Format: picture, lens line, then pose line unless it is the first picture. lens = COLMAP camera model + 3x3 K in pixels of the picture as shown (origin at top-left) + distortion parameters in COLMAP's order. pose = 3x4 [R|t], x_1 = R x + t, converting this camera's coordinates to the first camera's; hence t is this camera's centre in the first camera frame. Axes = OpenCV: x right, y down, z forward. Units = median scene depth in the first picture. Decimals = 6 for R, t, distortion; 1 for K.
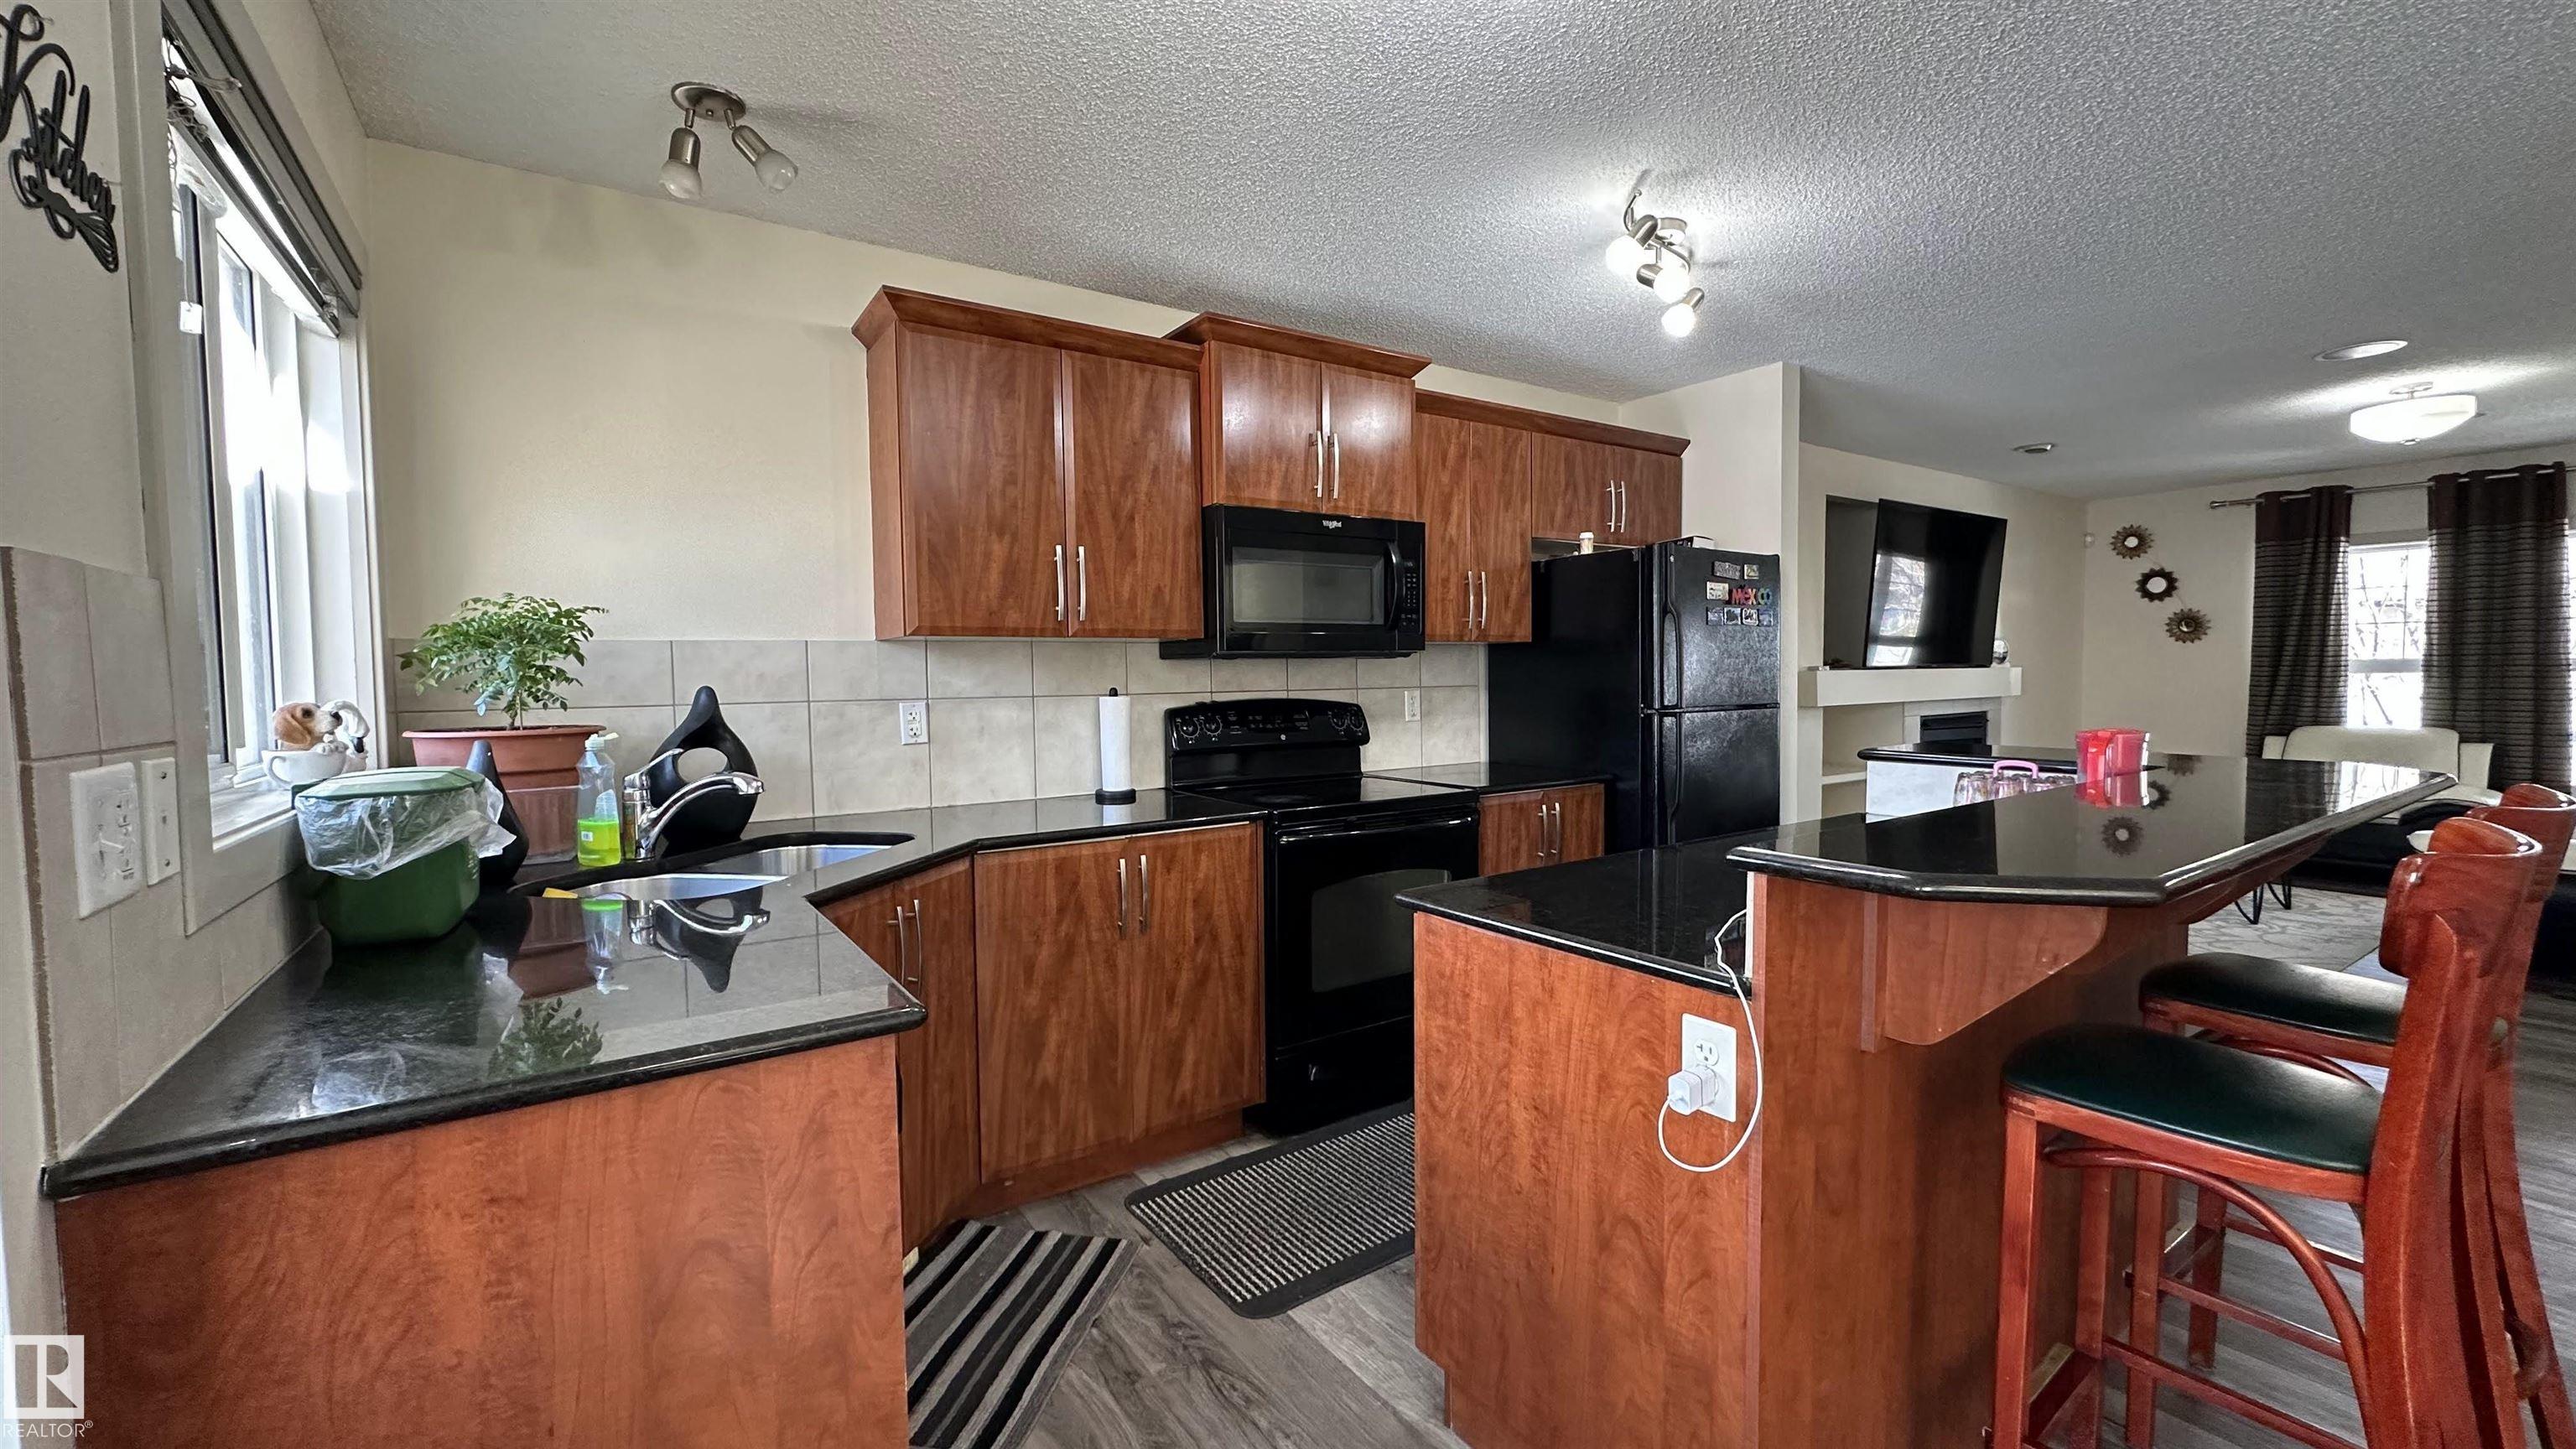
lens RADIAL K [[1023.9, 0, 1288.0], [0, 1023.9, 724.5], [0, 0, 1]] dist [-0.002592, -0.000472]
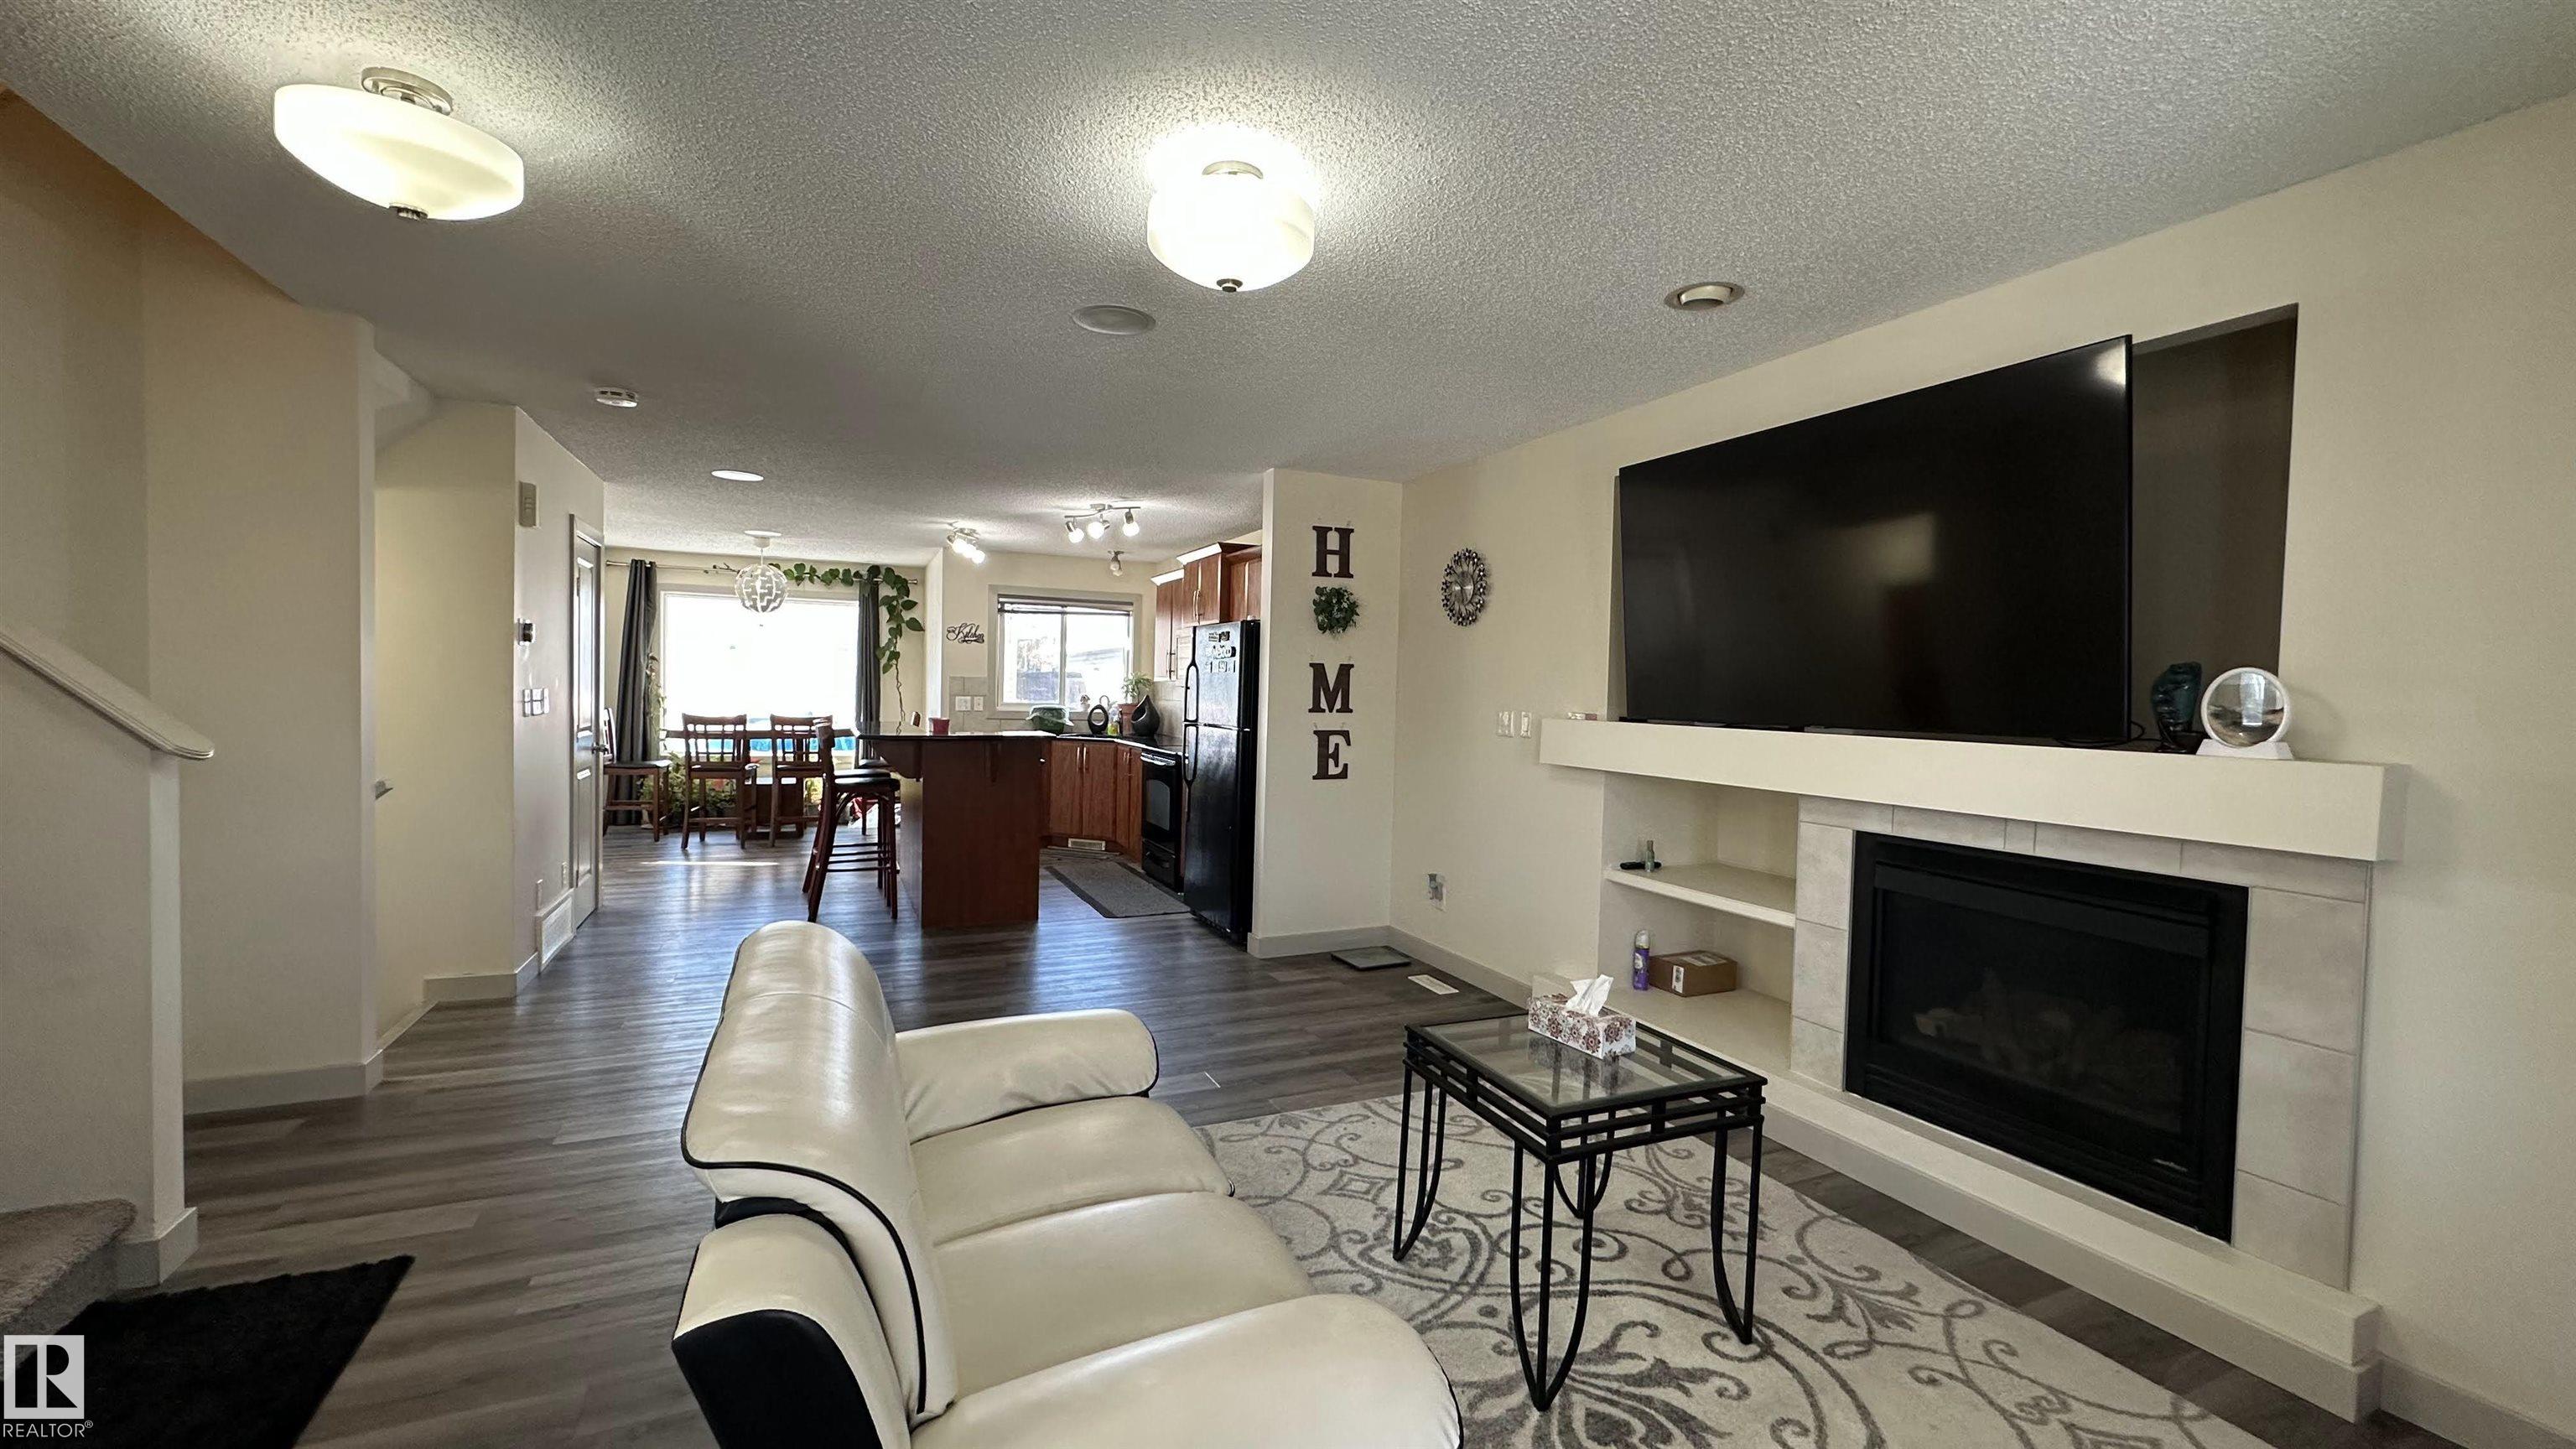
lens RADIAL K [[1023.9, 0, 1288.0], [0, 1023.9, 724.5], [0, 0, 1]] dist [-0.002592, -0.000472]
pose [[-0.165458, 0.044354, -0.985219, 2.419684], [-0.071164, 0.995847, 0.056783, -0.143278], [0.983646, 0.079507, -0.161615, 1.704279]]
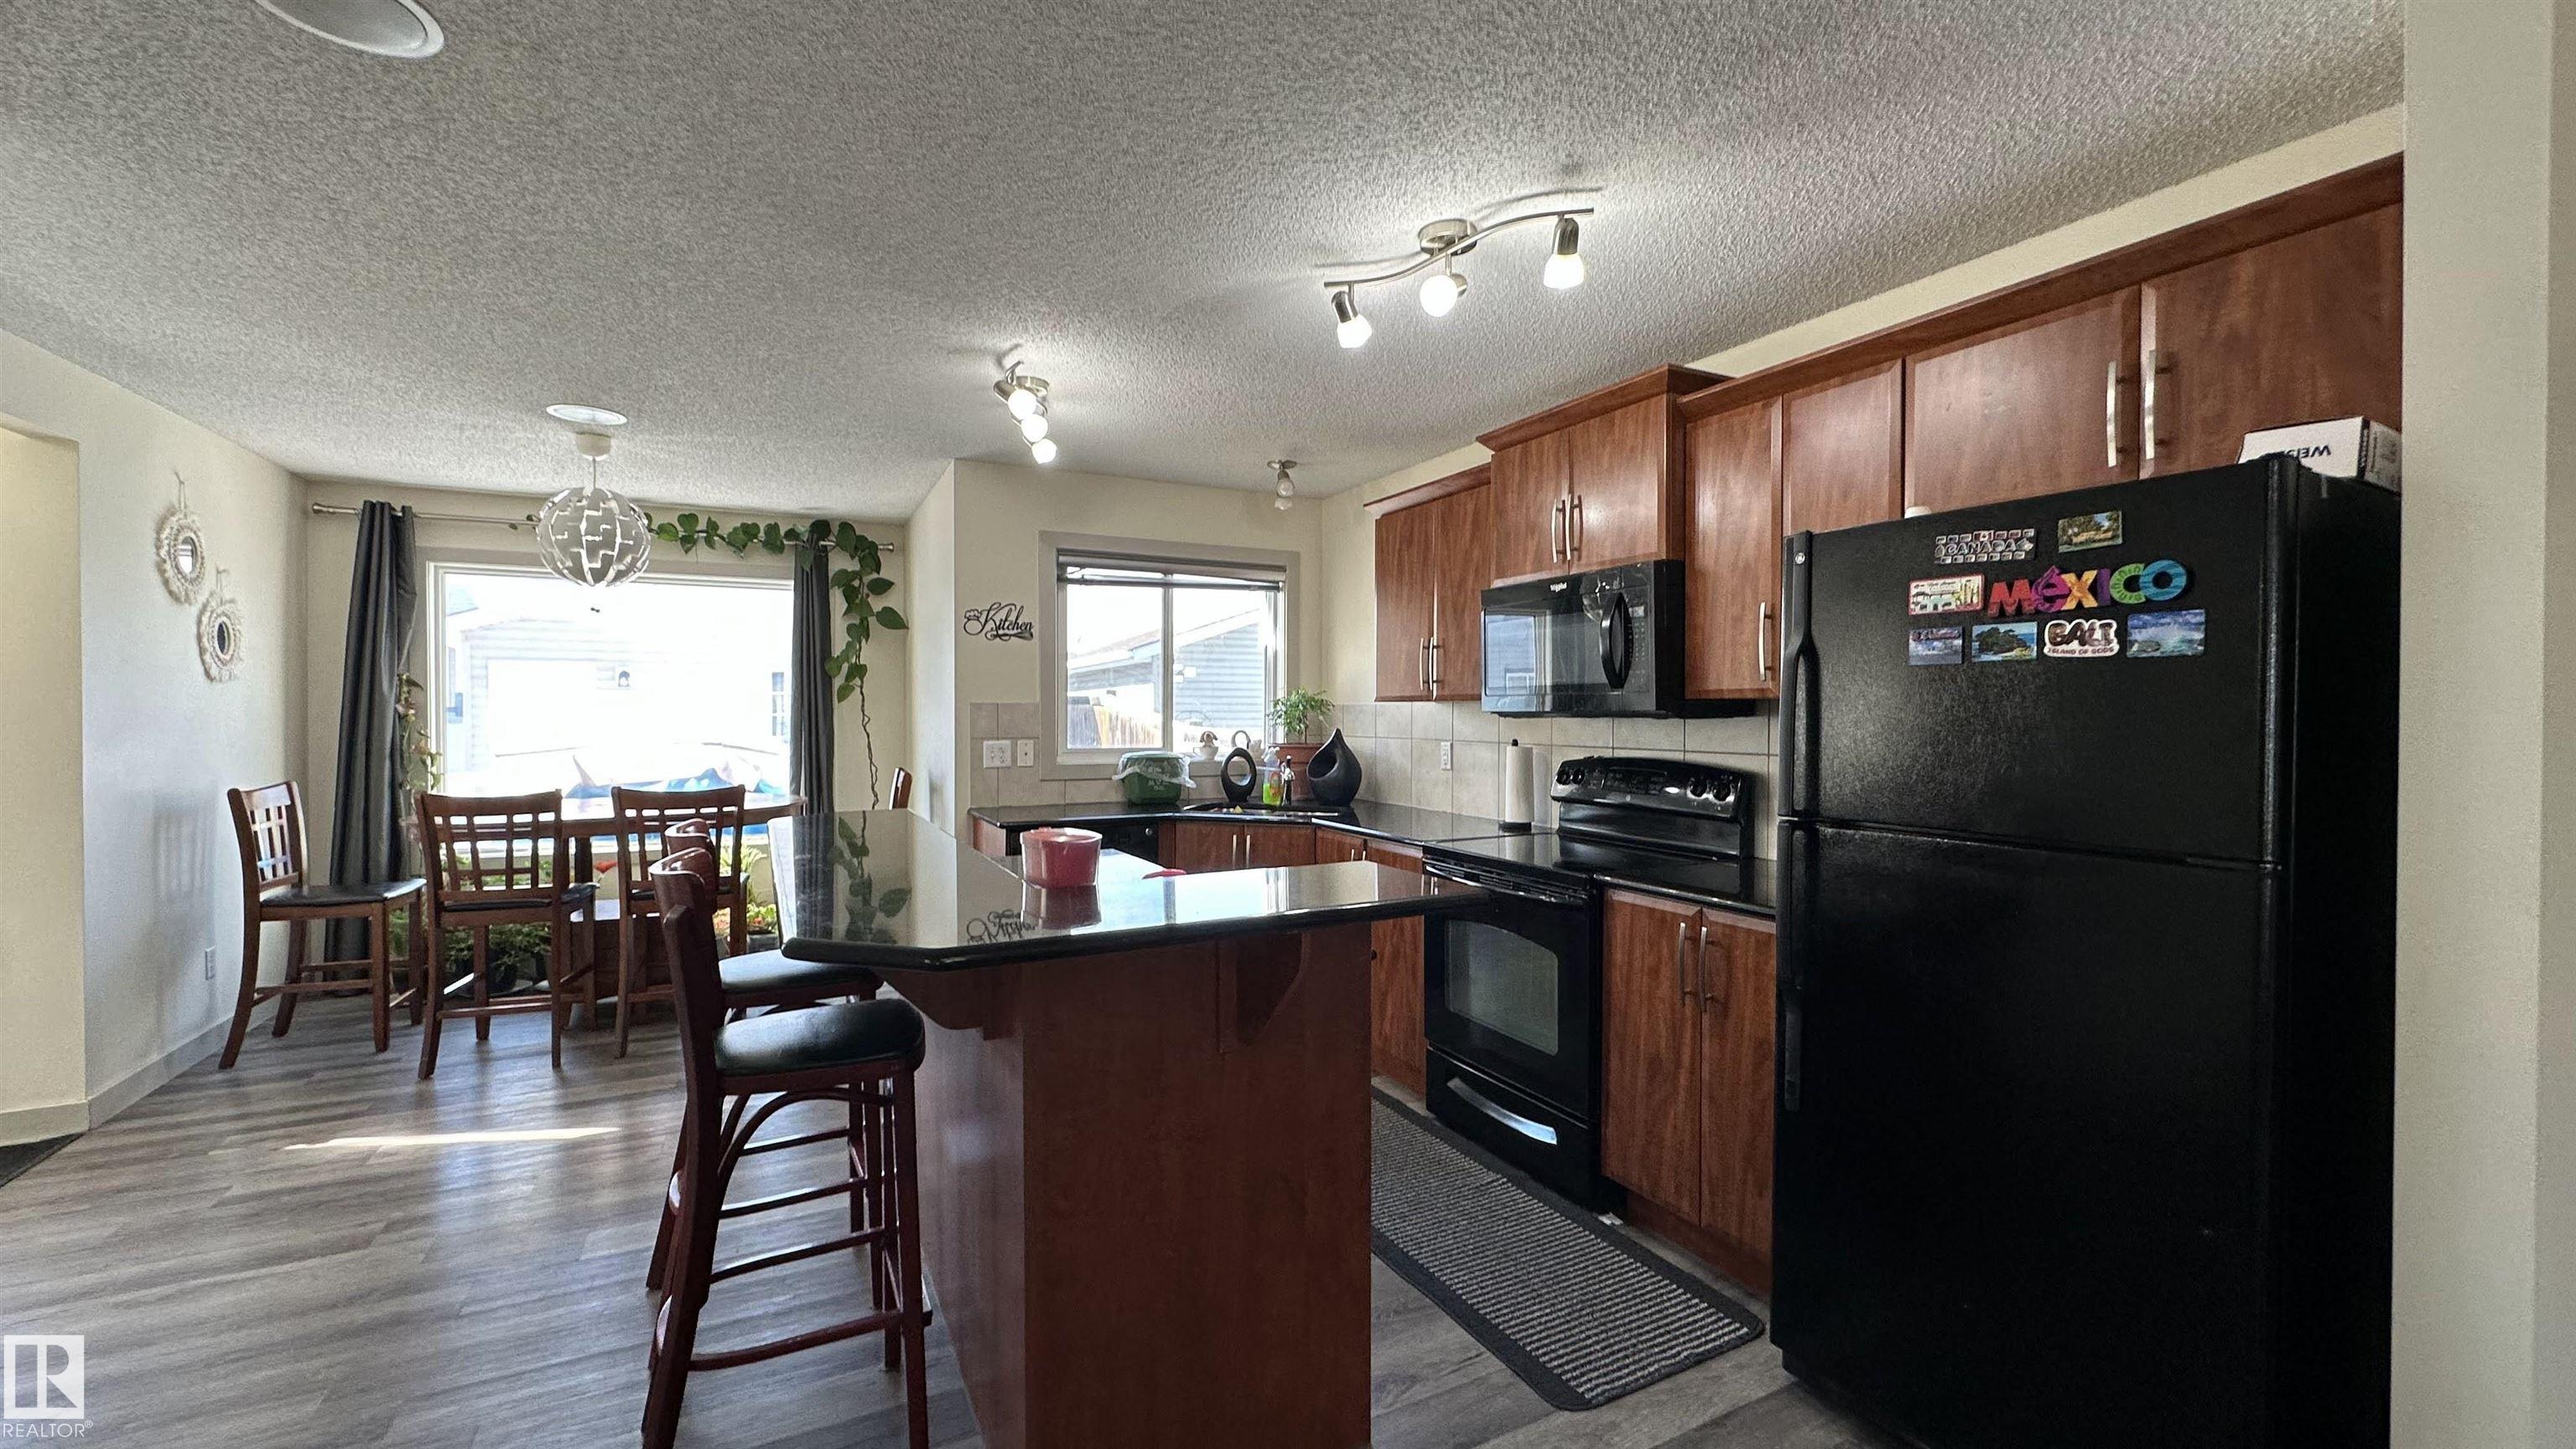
lens RADIAL K [[1023.9, 0, 1288.0], [0, 1023.9, 724.5], [0, 0, 1]] dist [-0.002592, -0.000472]
pose [[-0.117045, 0.025719, -0.992794, 1.162334], [-0.048674, 0.998315, 0.031600, -0.084555], [0.991933, 0.052022, -0.115596, 0.919788]]
